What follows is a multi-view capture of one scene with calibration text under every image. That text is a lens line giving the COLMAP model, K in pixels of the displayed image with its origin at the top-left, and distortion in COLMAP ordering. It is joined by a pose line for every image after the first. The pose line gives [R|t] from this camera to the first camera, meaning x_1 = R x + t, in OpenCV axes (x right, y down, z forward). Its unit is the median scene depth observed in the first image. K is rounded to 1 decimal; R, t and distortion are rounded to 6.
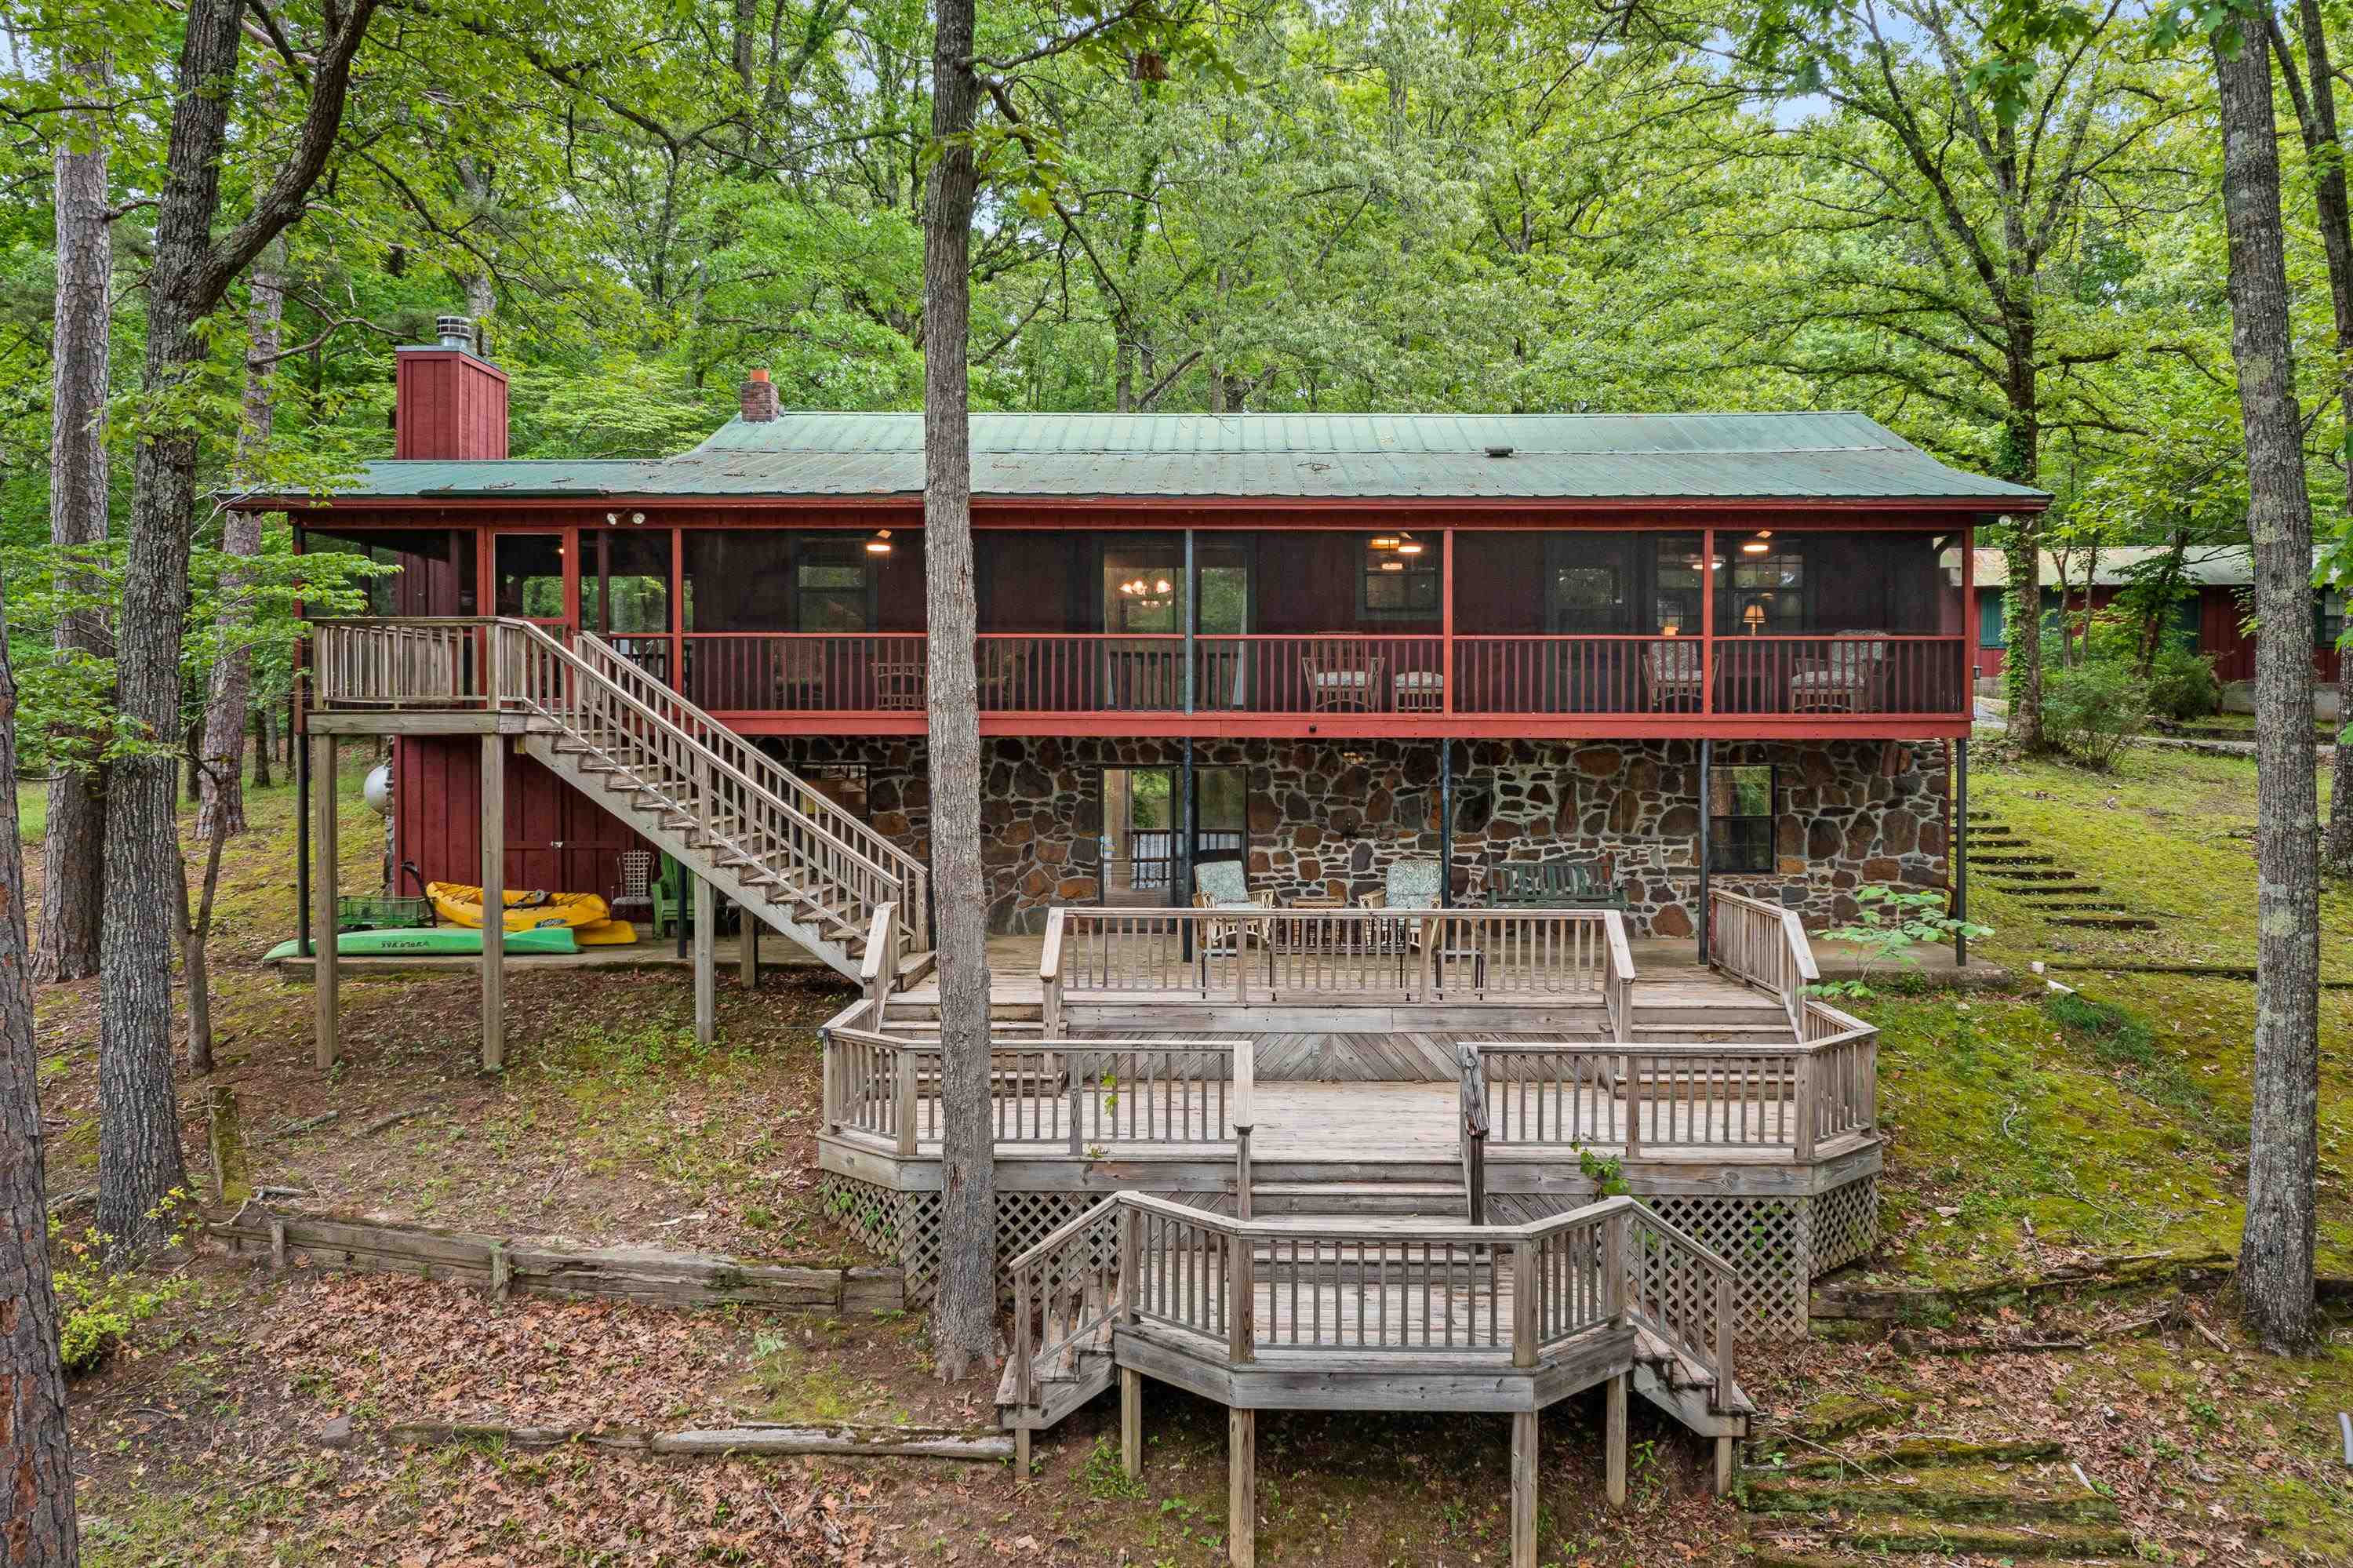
lens RADIAL K [[1209.0, 0, 1172.4], [0, 1209.0, 774.0], [0, 0, 1]] dist [0.007062, 0.000162]
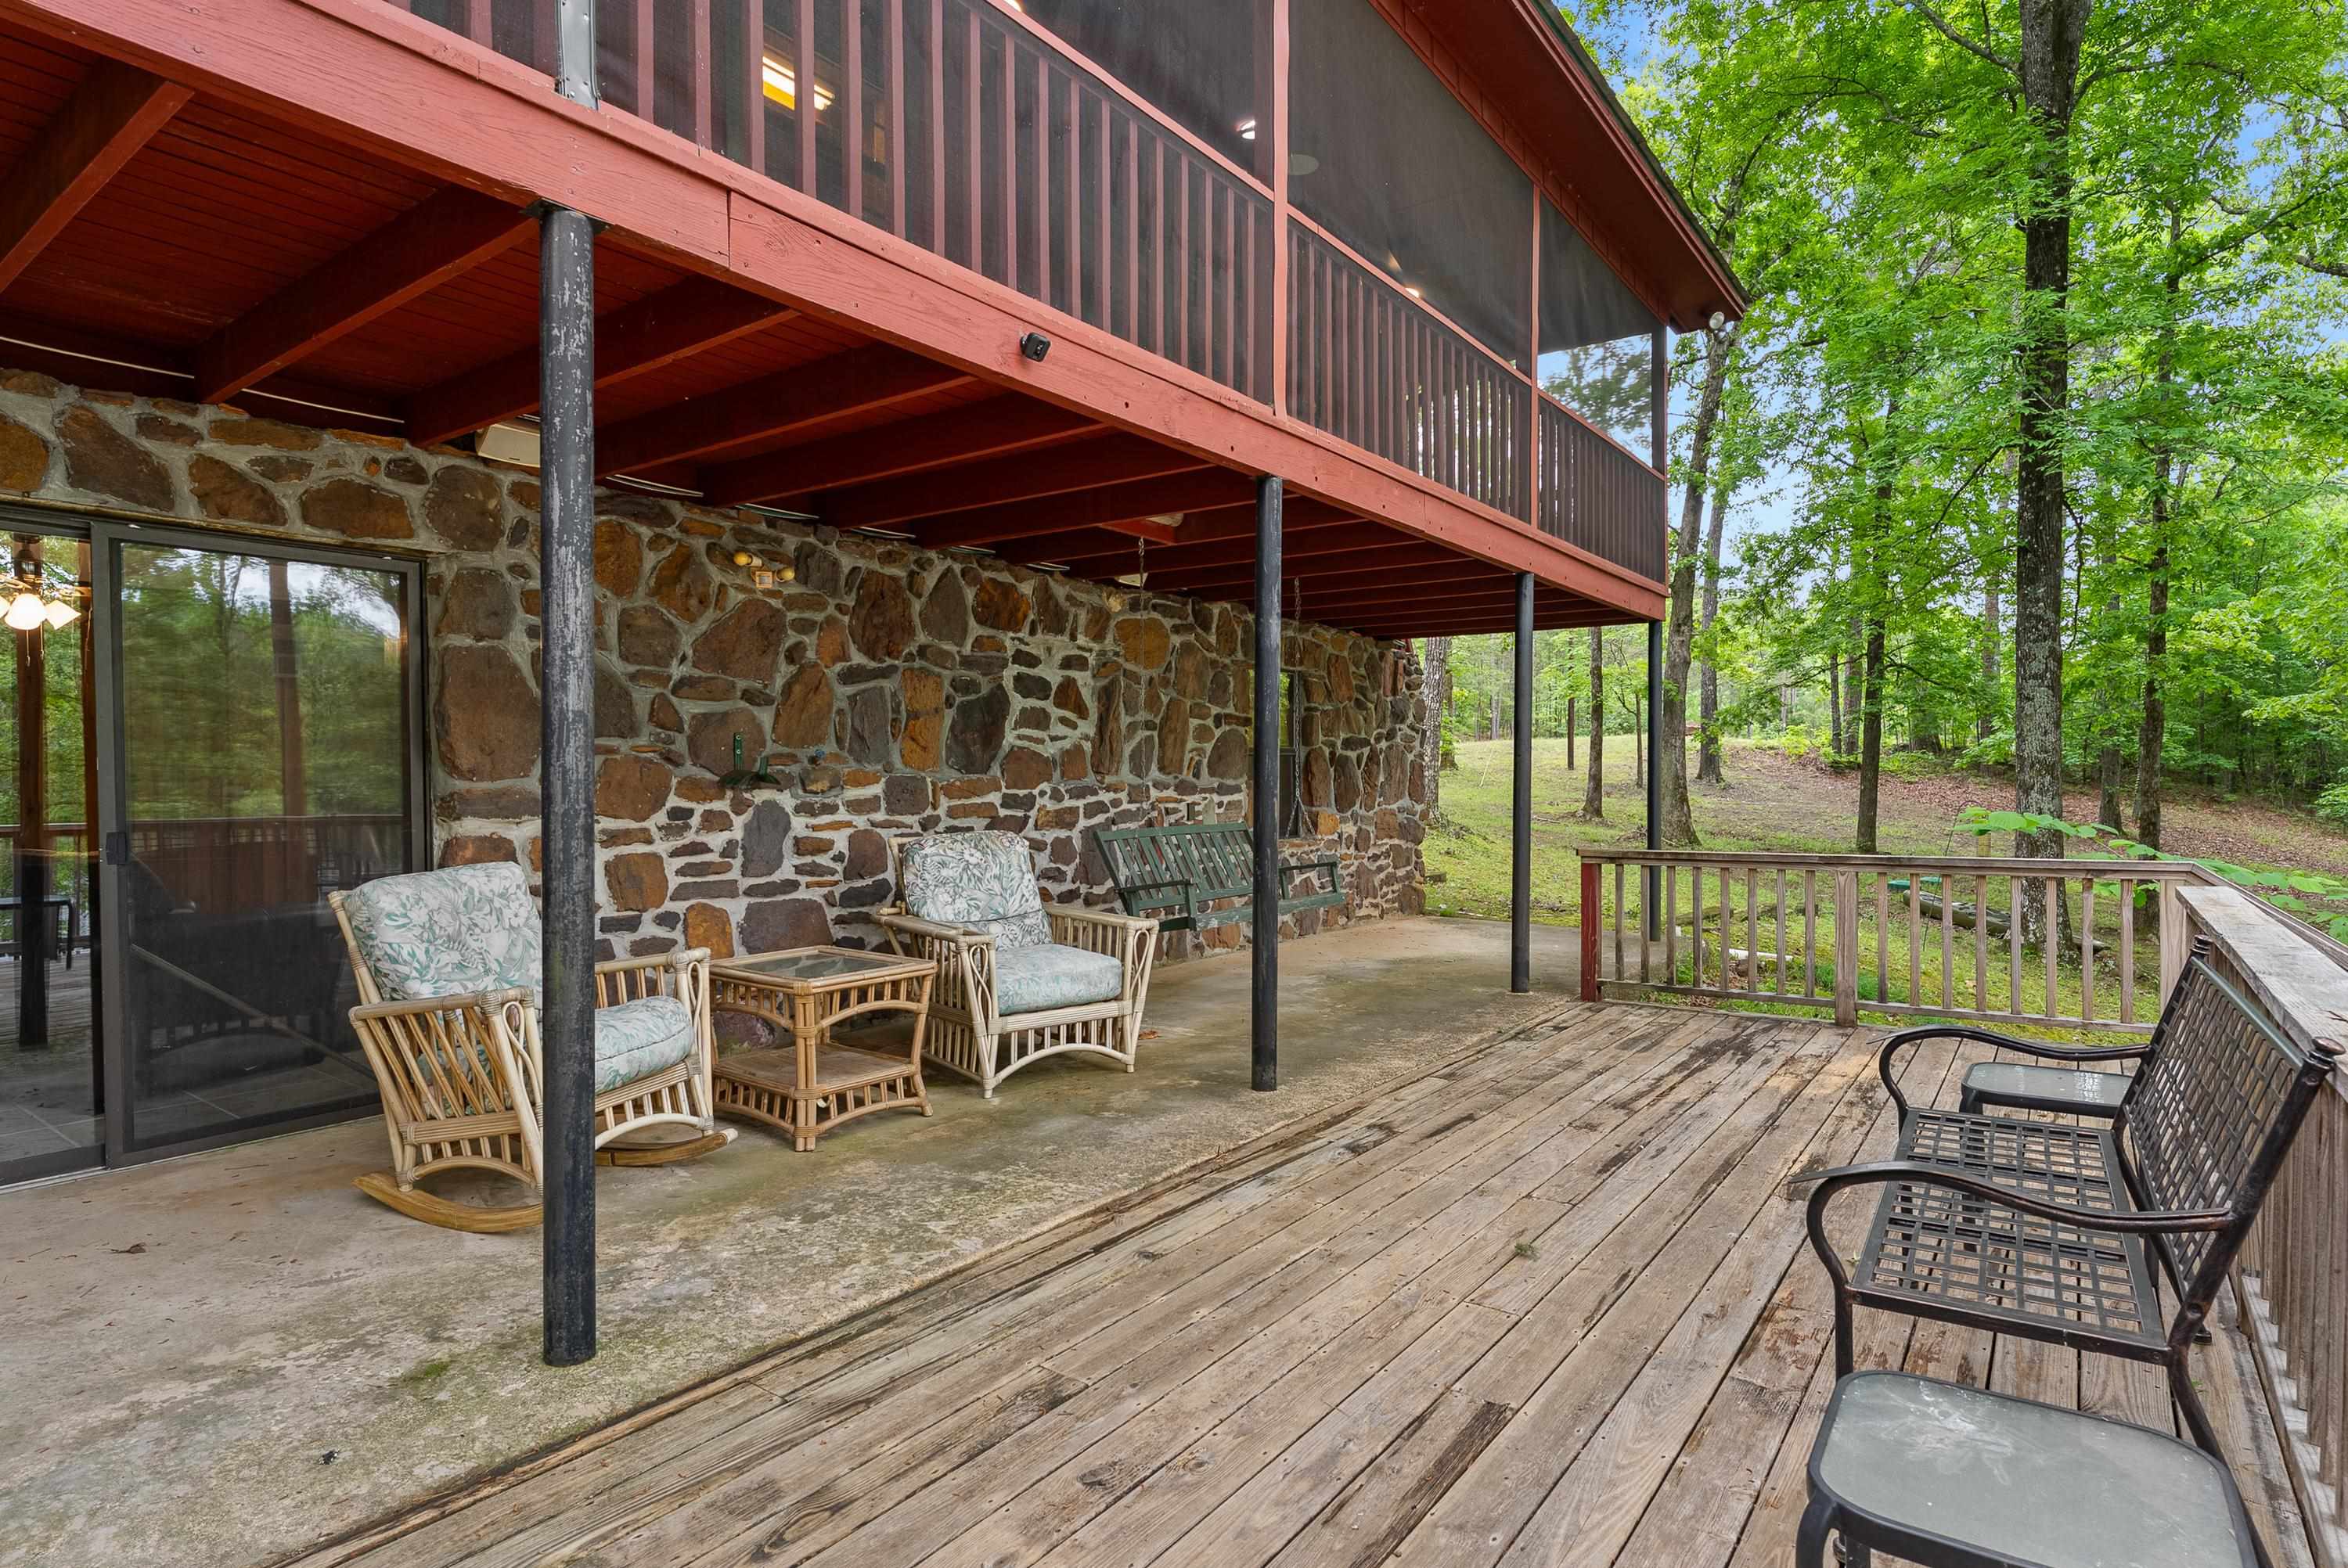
lens RADIAL K [[1206.2, 0, 1176.0], [0, 1206.2, 796.0], [0, 0, 1]] dist [0.007062, 0.000162]
pose [[0.598056, -0.015779, 0.801299, -0.072057], [0.008503, 0.999875, 0.013344, 0.051240], [-0.801409, -0.001167, 0.598115, 0.666741]]
